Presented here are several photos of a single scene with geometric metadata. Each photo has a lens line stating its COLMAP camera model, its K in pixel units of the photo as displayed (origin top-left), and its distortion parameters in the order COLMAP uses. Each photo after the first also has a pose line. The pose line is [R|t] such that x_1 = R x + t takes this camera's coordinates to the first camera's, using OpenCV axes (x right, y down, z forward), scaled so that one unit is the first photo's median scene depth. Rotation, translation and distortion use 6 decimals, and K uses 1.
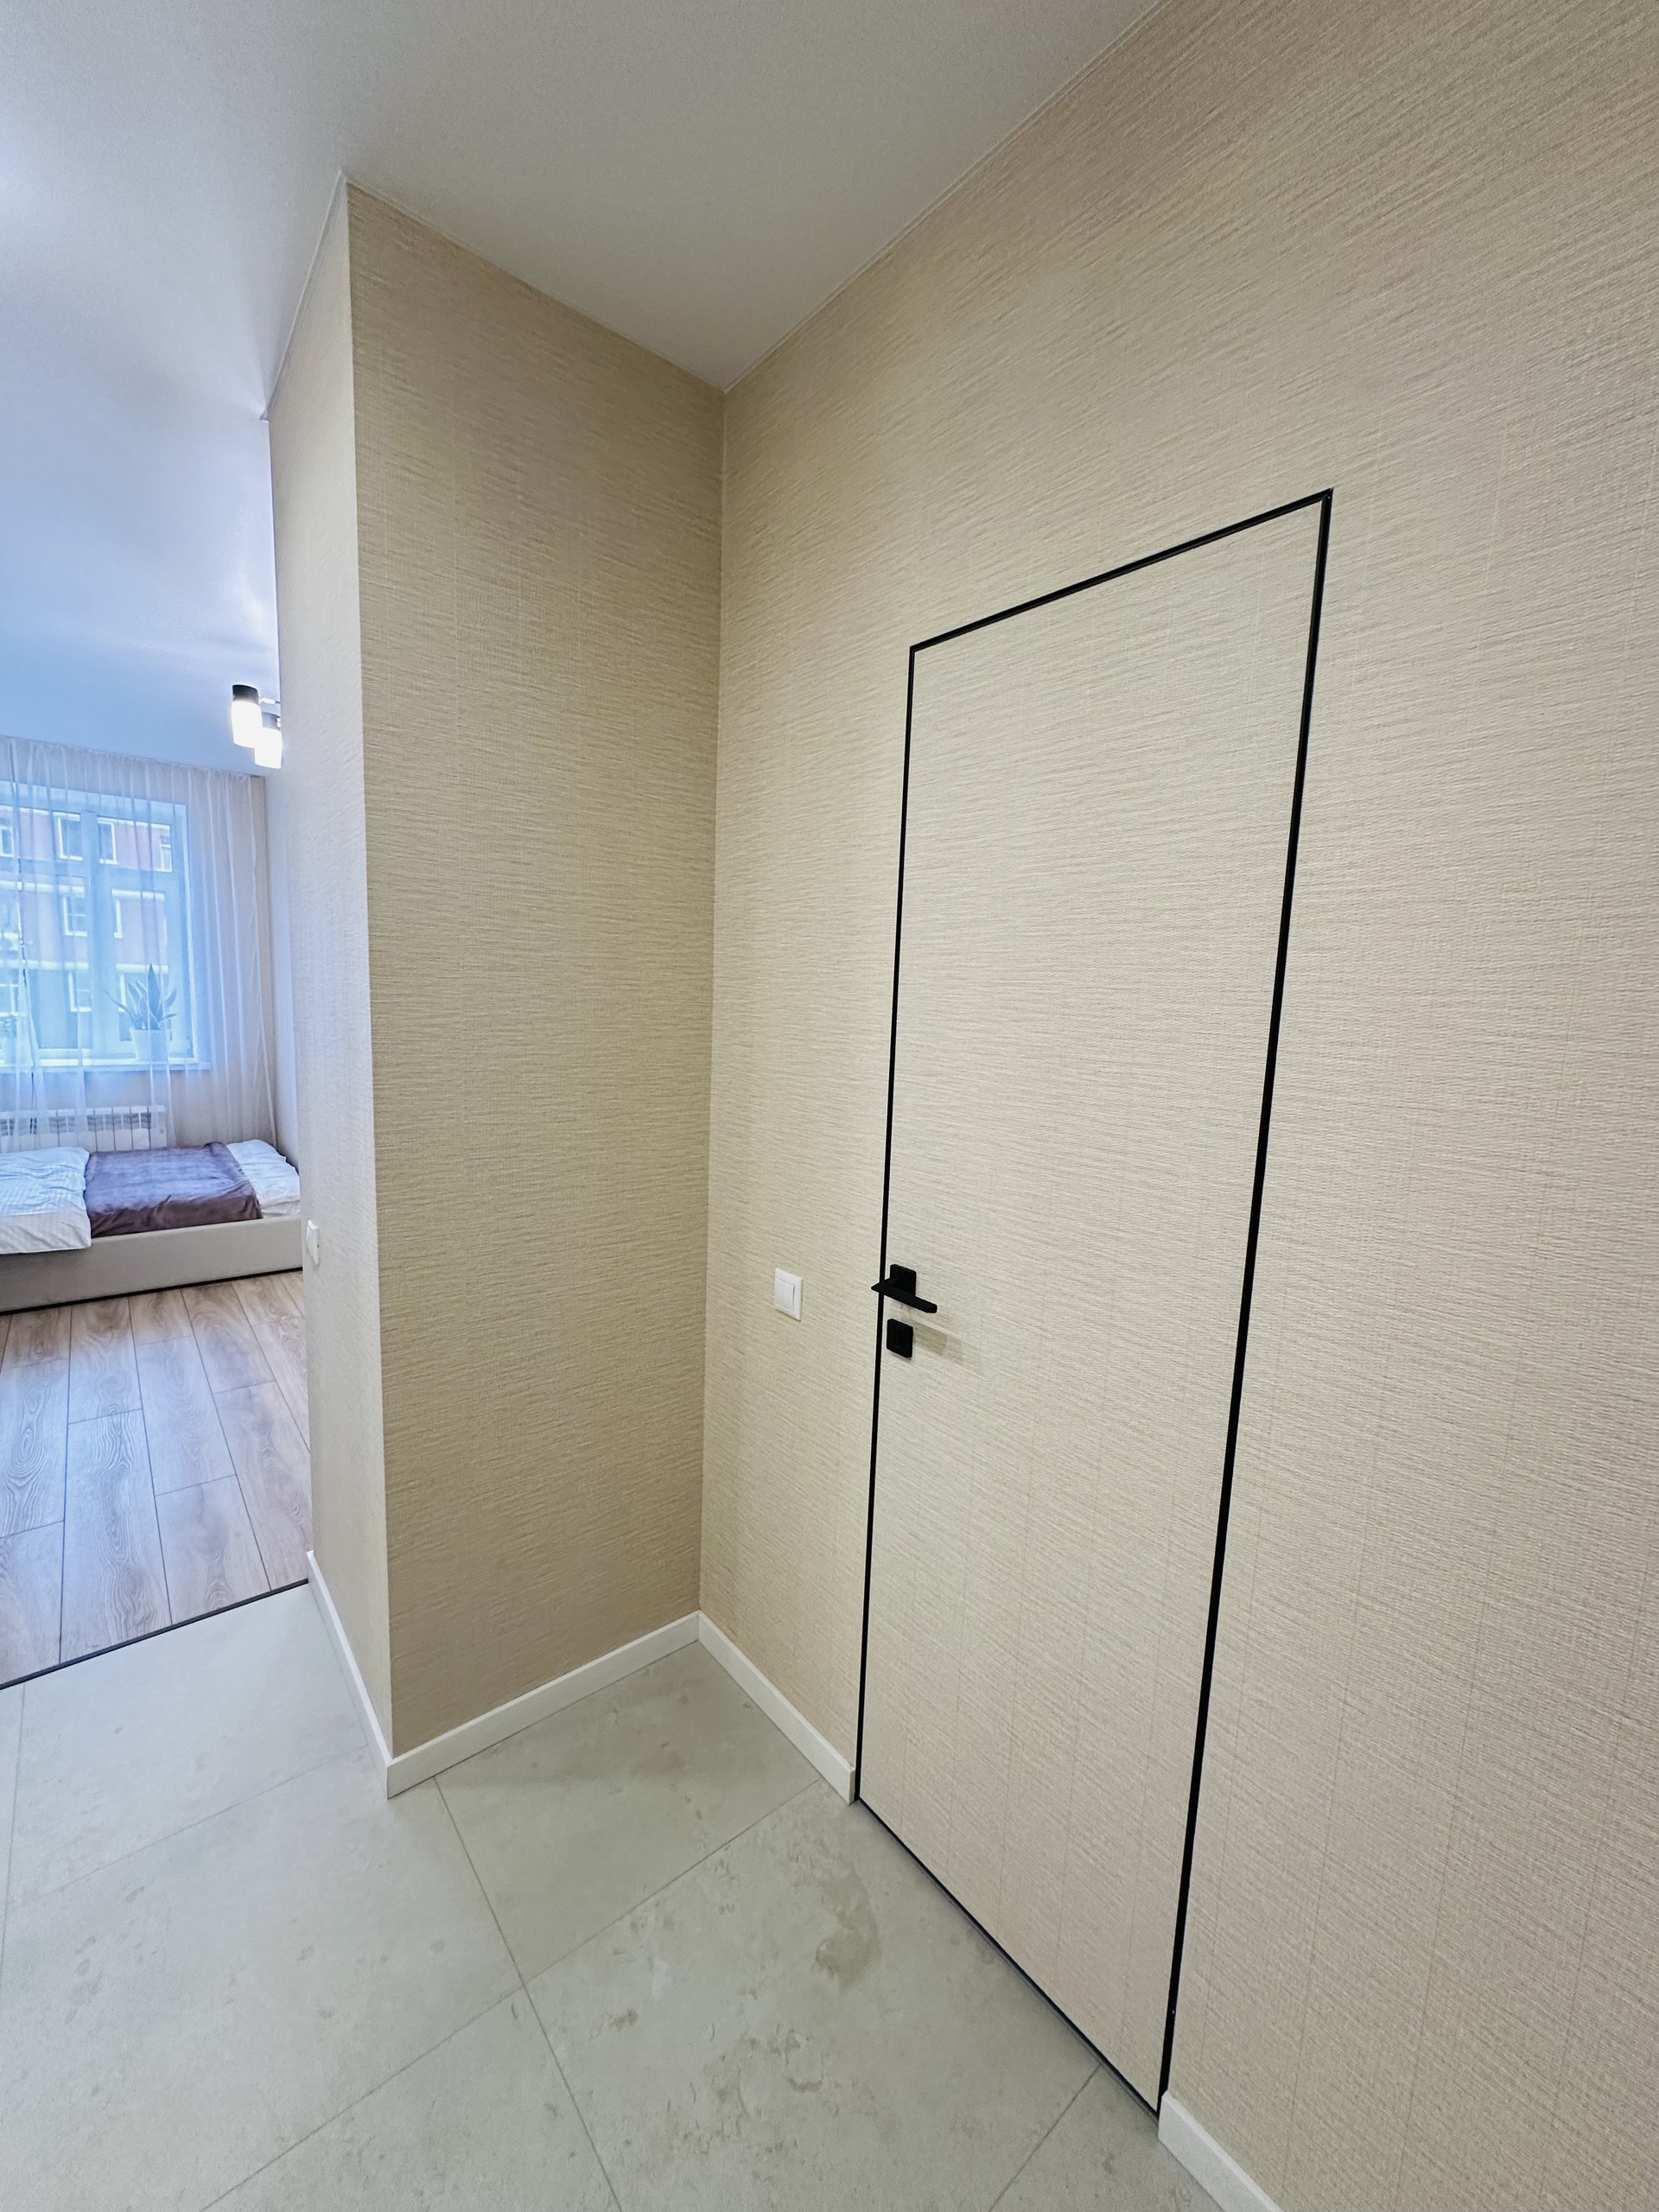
lens RADIAL K [[888.3, 0, 829.5], [0, 888.3, 1106.0], [0, 0, 1]] dist [-0.000543, 0.000112]
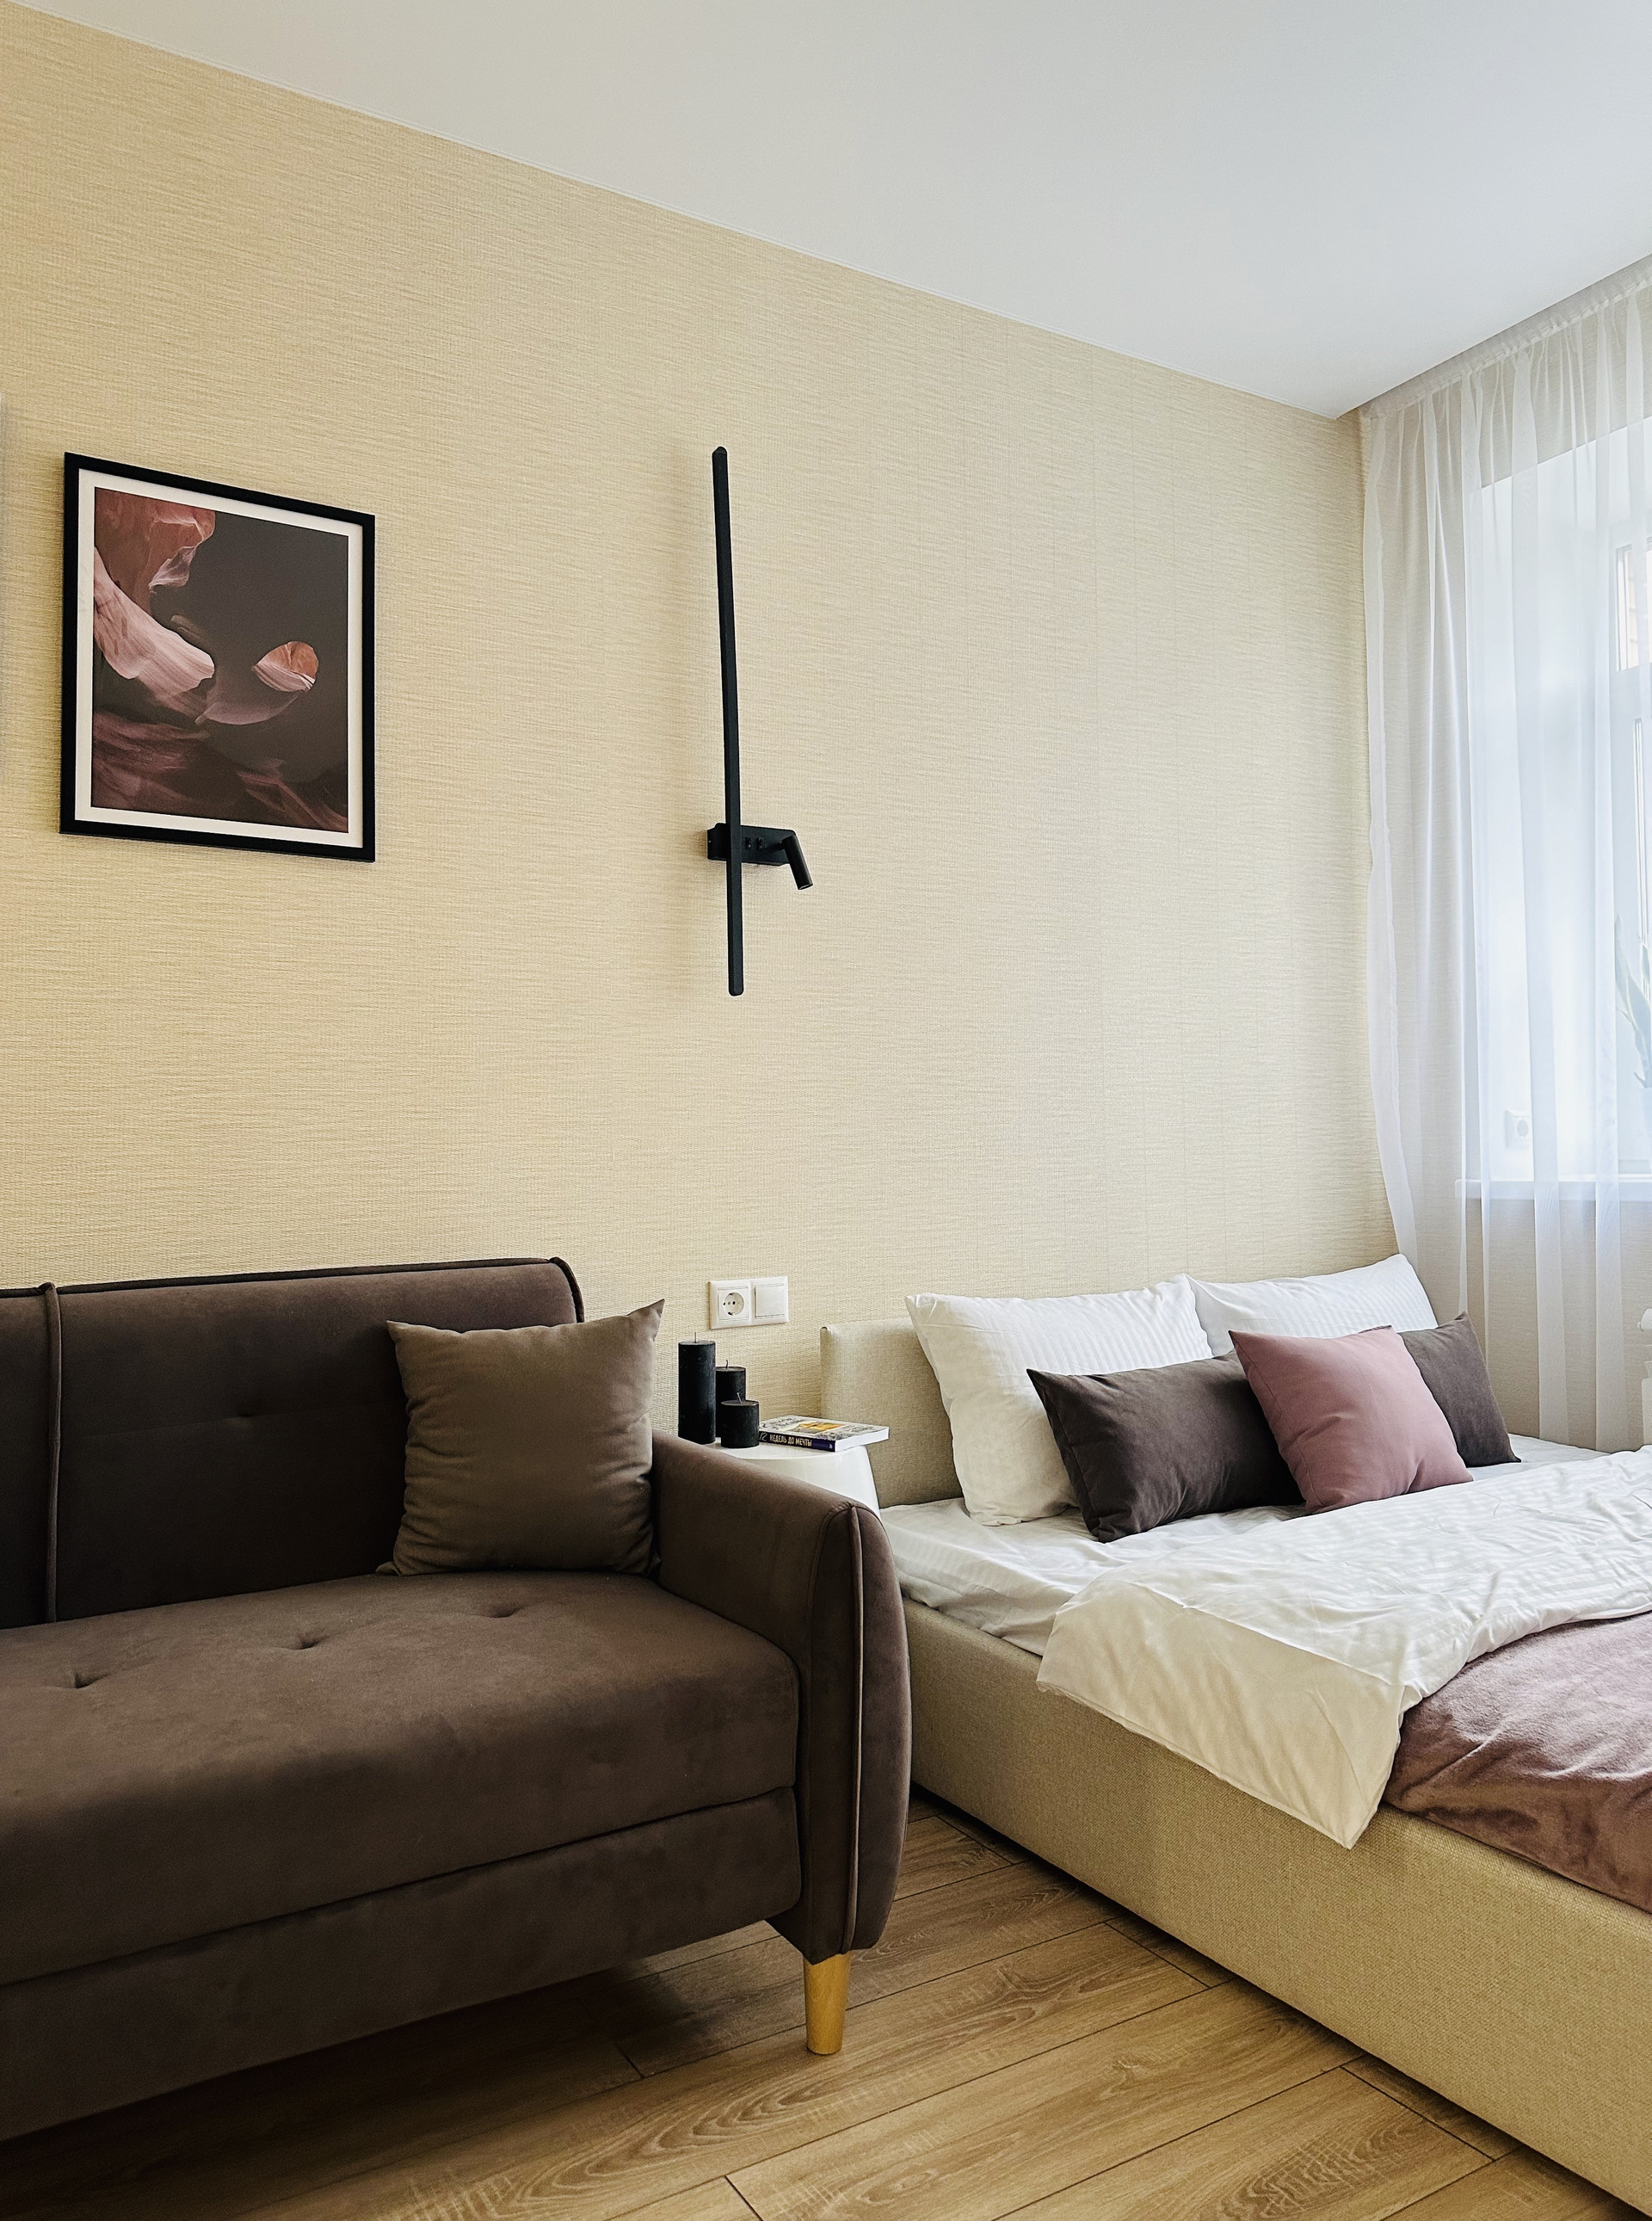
lens RADIAL K [[1569.7, 0, 832.5], [0, 1569.7, 1096.6], [0, 0, 1]] dist [0.180617, -0.337953]
pose [[-0.156304, -0.069145, -0.985286, -0.380833], [-0.112777, 0.992272, -0.051744, -0.003669], [0.981249, 0.103030, -0.162894, 0.931327]]
